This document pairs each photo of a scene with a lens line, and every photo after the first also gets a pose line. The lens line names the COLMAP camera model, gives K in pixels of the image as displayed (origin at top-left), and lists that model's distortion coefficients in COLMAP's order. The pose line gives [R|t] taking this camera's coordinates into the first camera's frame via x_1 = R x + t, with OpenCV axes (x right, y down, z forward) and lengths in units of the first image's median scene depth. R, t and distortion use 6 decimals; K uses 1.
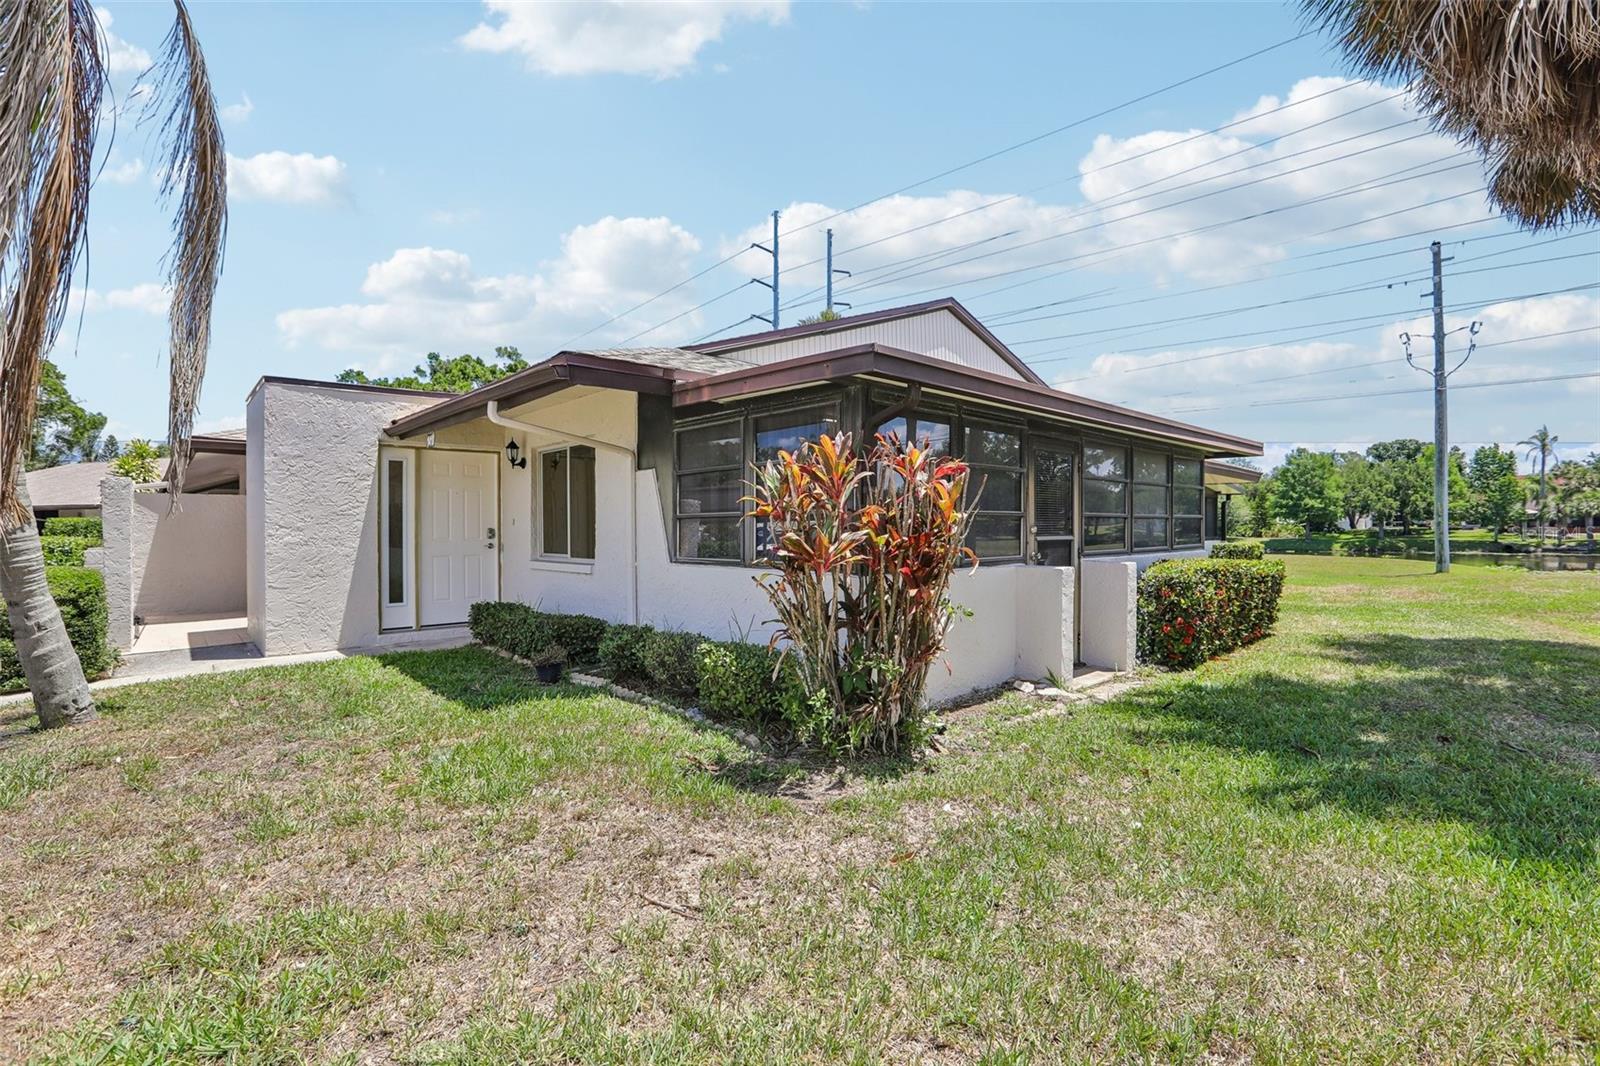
lens RADIAL K [[741.4, 0, 802.3], [0, 741.4, 524.0], [0, 0, 1]] dist [-0.048016, 0.014002]
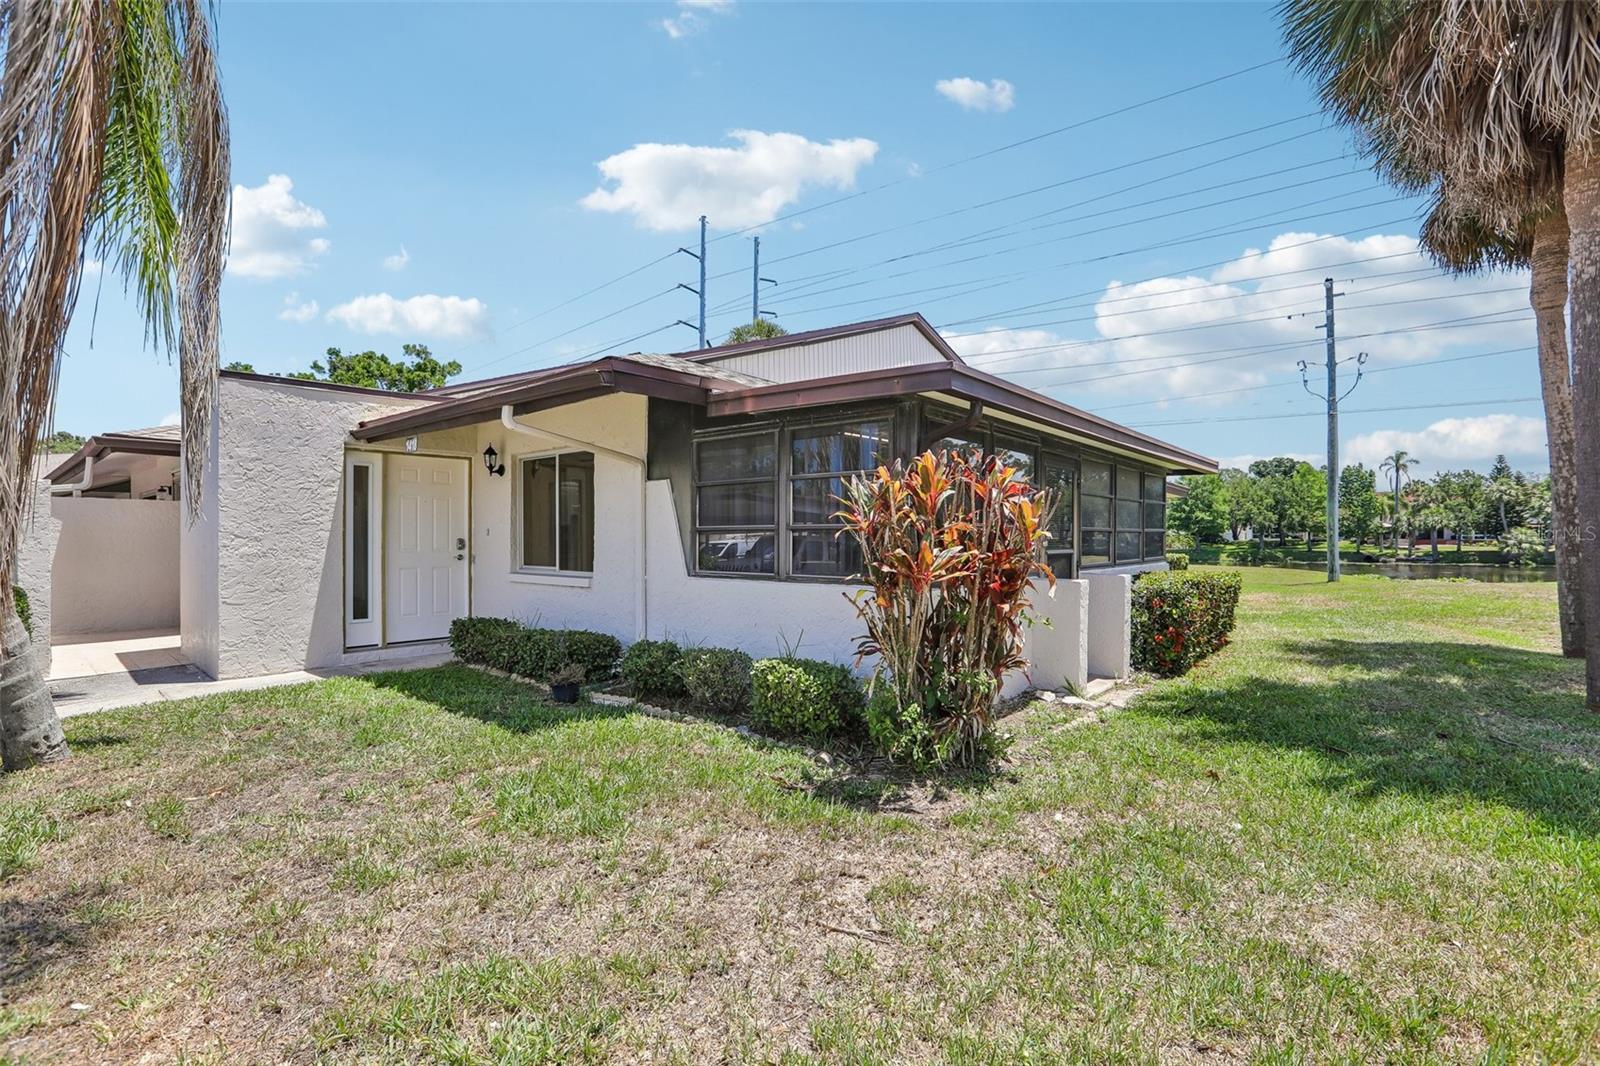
lens RADIAL K [[741.4, 0, 805.8], [0, 741.4, 538.9], [0, 0, 1]] dist [-0.048016, 0.014002]
pose [[0.992364, 0.004105, 0.123274, -0.125634], [-0.005124, 0.999955, 0.007946, -0.004607], [-0.123236, -0.008517, 0.992341, 0.012273]]
